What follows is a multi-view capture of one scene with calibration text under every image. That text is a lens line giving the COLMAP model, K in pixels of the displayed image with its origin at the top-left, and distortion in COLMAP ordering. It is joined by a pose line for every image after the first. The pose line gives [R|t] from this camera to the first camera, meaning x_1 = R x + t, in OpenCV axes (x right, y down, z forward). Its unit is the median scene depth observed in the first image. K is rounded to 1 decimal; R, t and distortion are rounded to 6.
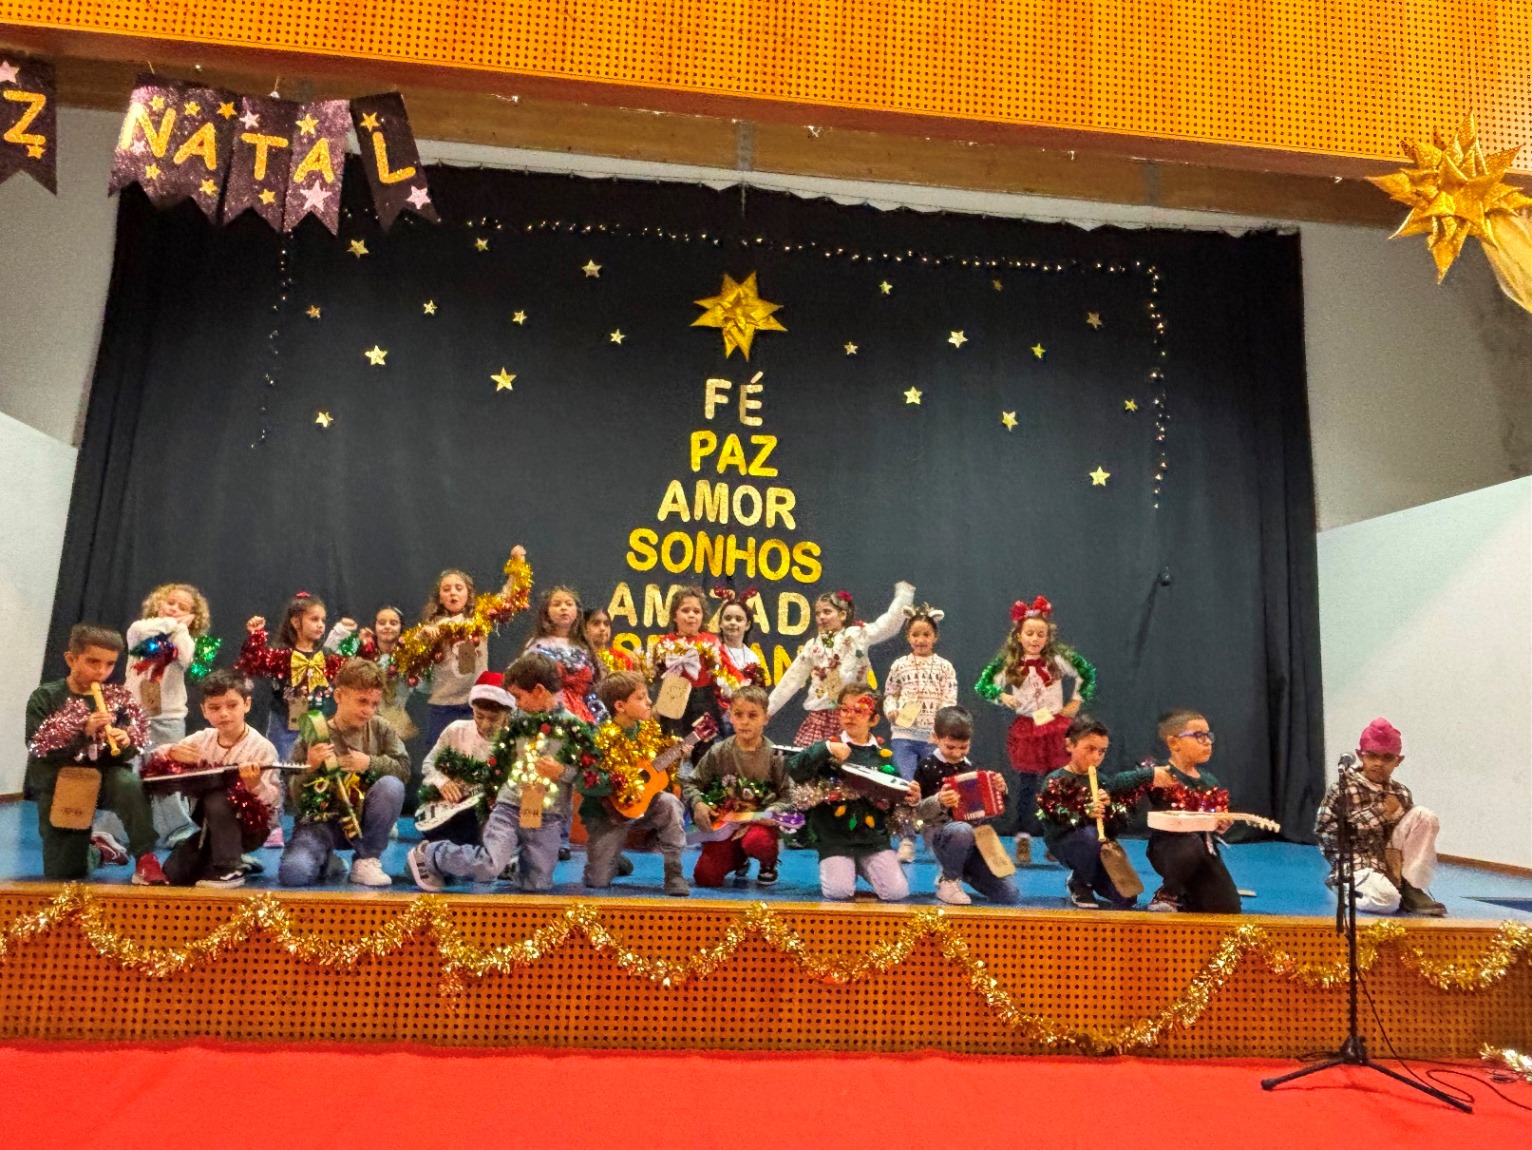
lens RADIAL K [[1124.4, 0, 762.4], [0, 1124.4, 573.4], [0, 0, 1]] dist [0.054559, -0.093234]
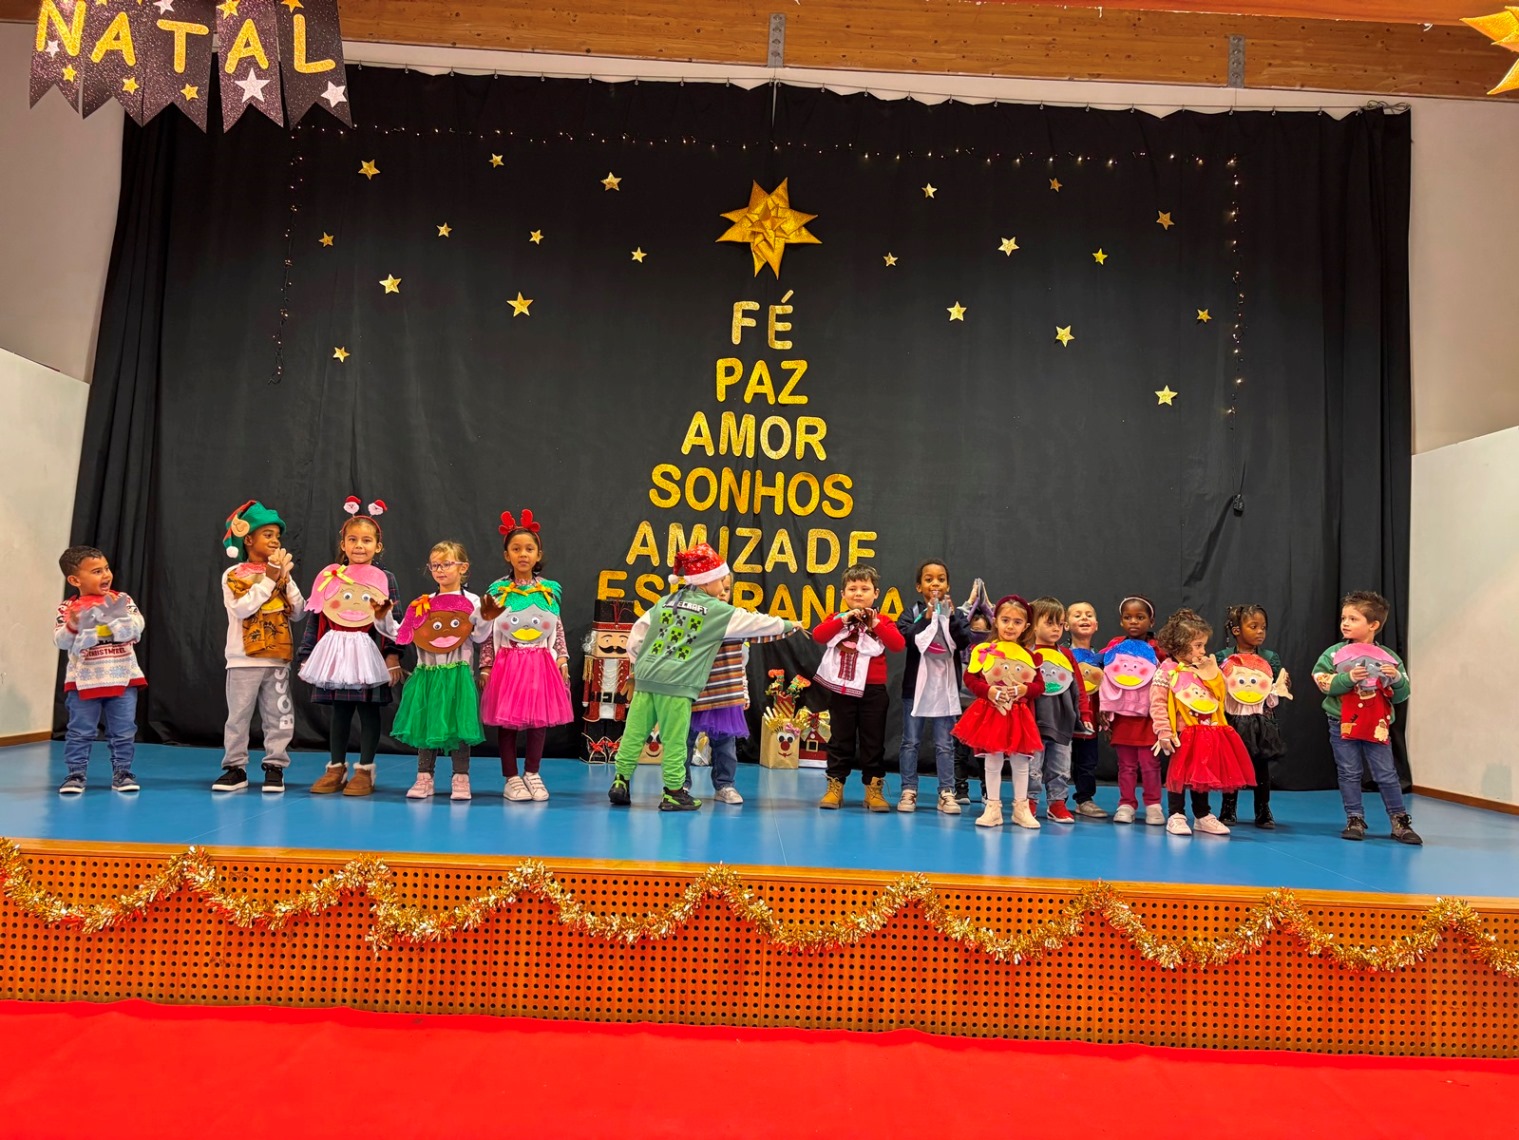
lens RADIAL K [[1124.4, 0, 756.5], [0, 1124.4, 597.2], [0, 0, 1]] dist [0.041875, -0.032637]
pose [[0.995721, -0.002866, -0.092361, 0.102532], [0.009886, 0.997086, 0.075639, 0.004557], [0.091875, -0.076229, 0.992849, 0.107363]]
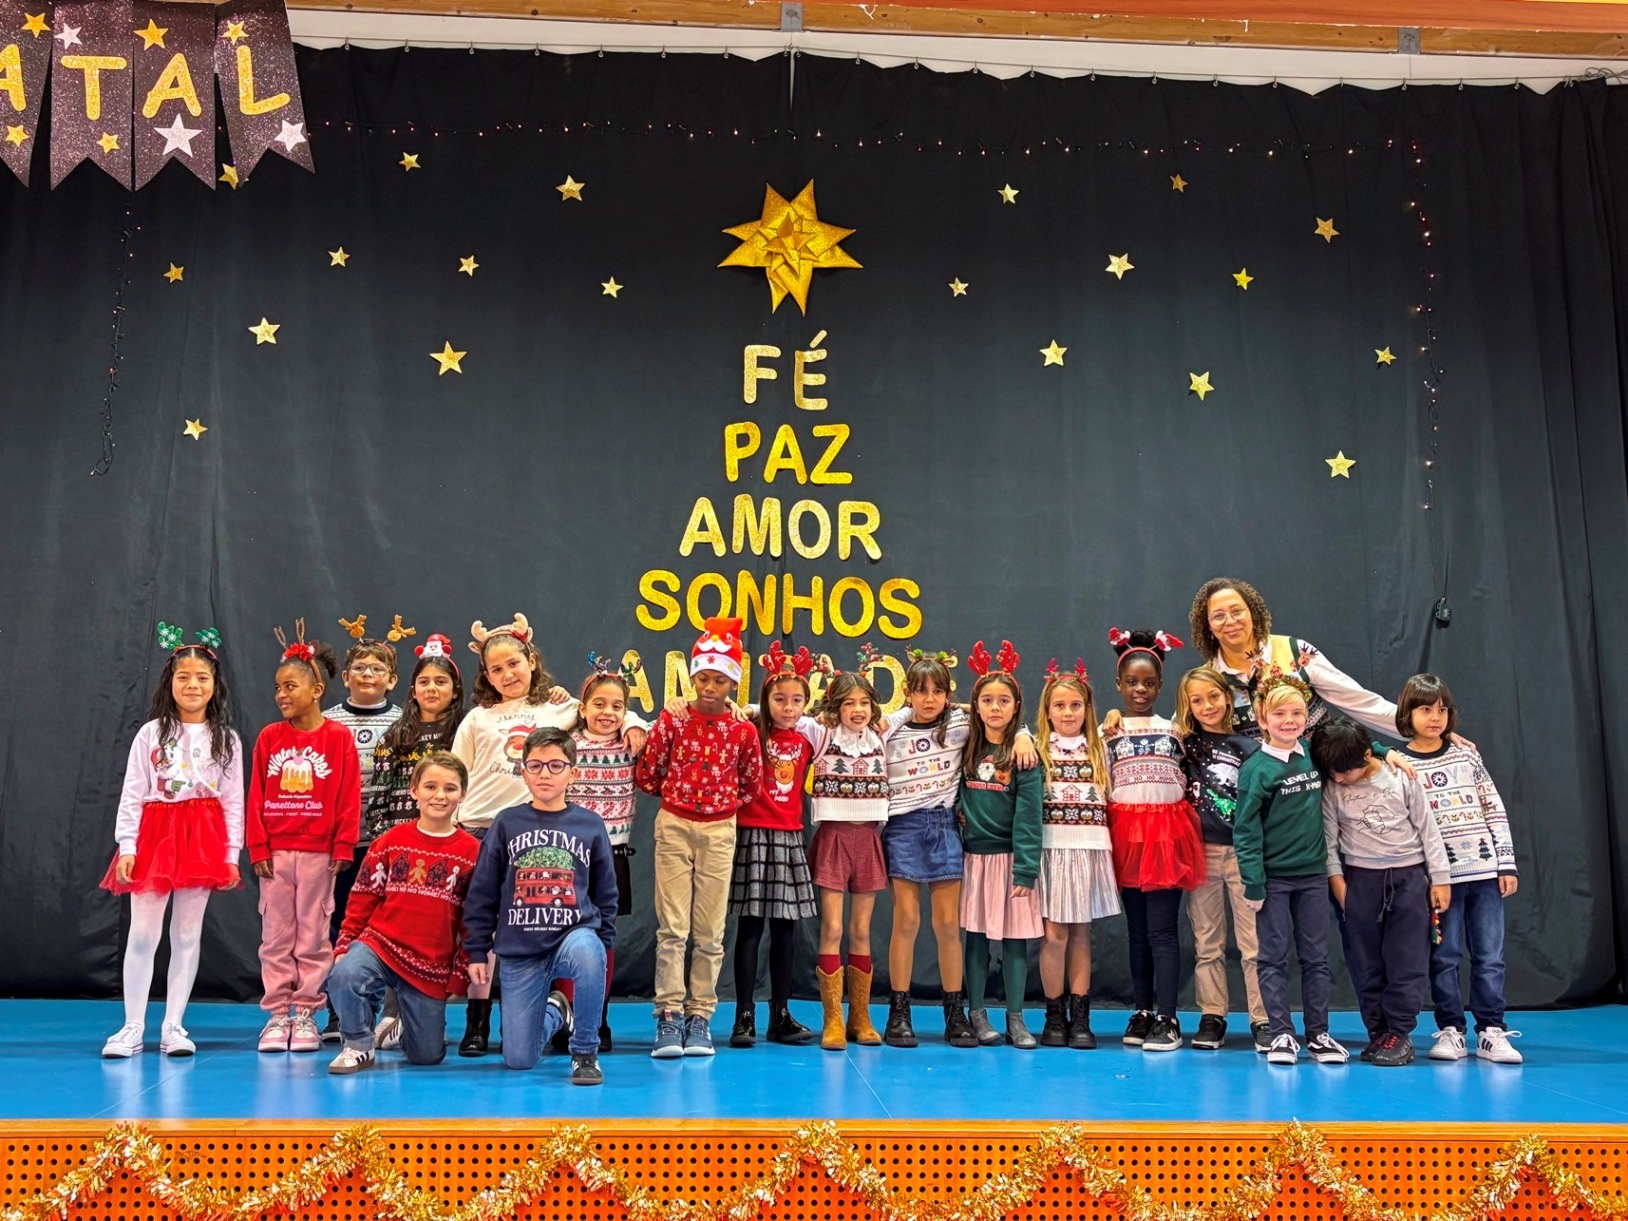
lens RADIAL K [[1768.1, 0, 794.8], [0, 1768.1, 608.8], [0, 0, 1]] dist [-0.036627, 0.152226]
pose [[0.998426, -0.034648, -0.044109, 0.039330], [0.034838, 0.999387, 0.003545, -0.031329], [0.043959, -0.005076, 0.999020, -0.093311]]
